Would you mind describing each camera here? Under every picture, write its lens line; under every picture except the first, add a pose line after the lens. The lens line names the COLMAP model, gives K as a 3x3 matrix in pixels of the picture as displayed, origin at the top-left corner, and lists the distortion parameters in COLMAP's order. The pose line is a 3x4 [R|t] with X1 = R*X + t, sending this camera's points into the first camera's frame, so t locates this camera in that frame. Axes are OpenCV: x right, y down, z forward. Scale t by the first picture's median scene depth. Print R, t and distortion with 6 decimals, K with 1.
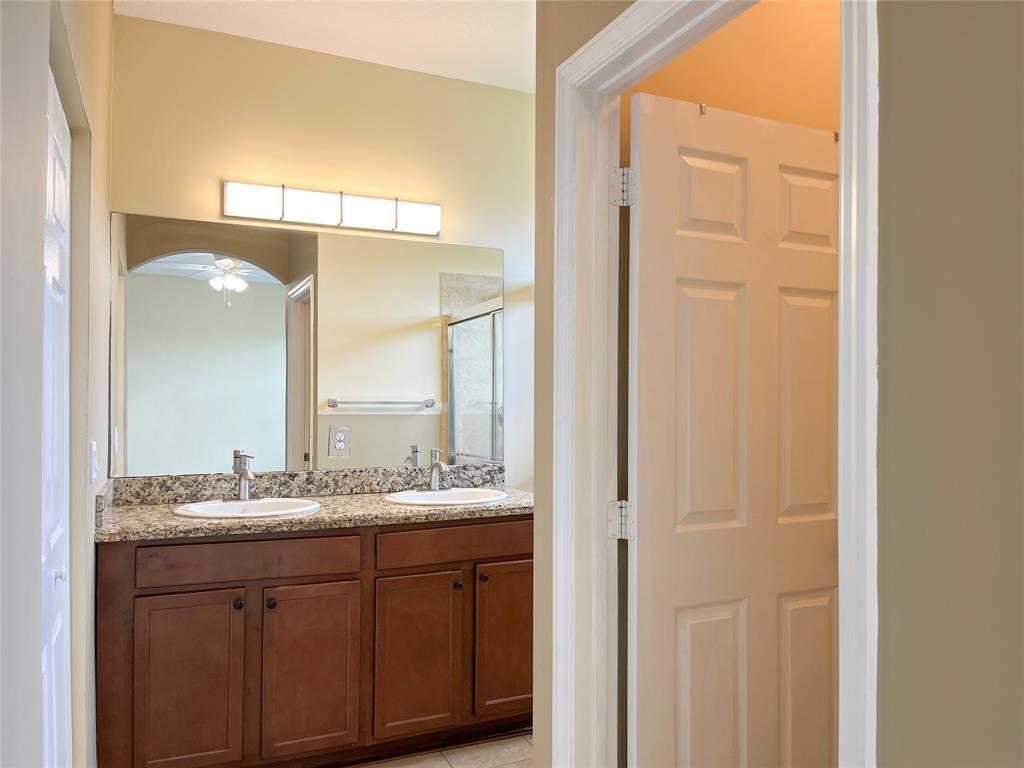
lens RADIAL K [[772.3, 0, 513.5], [0, 772.3, 387.4], [0, 0, 1]] dist [0.053846, -0.061288]
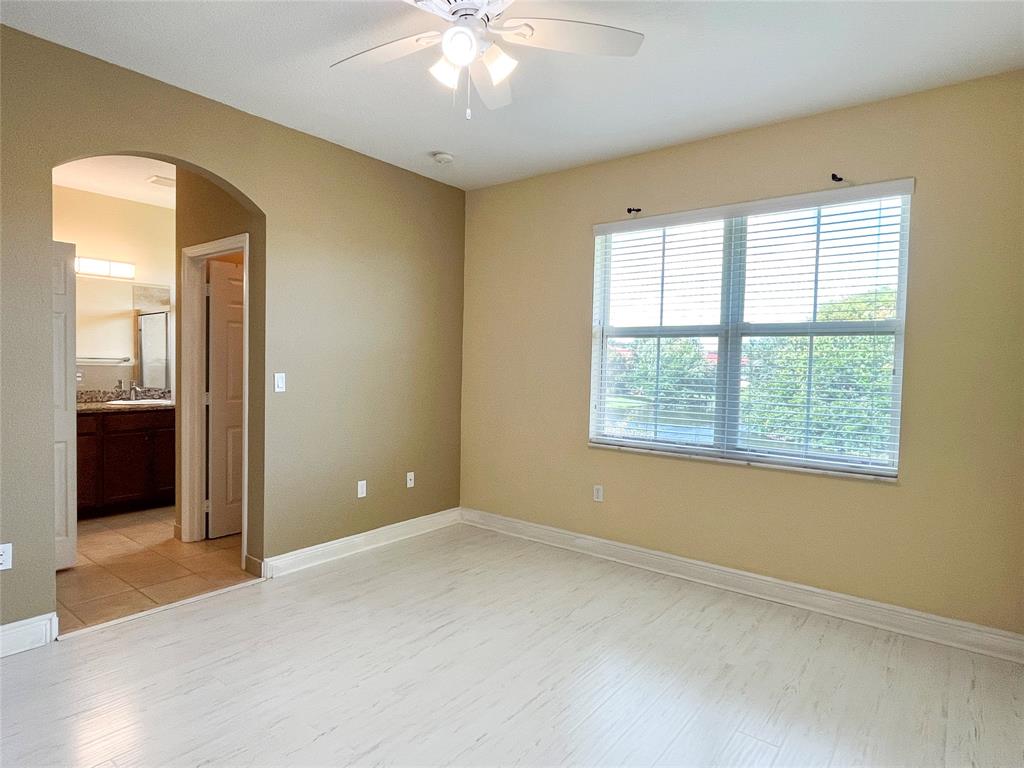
lens RADIAL K [[572.5, 0, 515.4], [0, 572.5, 387.0], [0, 0, 1]] dist [-0.024251, -0.000479]
pose [[0.875112, -0.002630, 0.483912, 0.064412], [-0.027381, 0.998114, 0.054940, -0.017643], [-0.483144, -0.061329, 0.873390, -0.840553]]
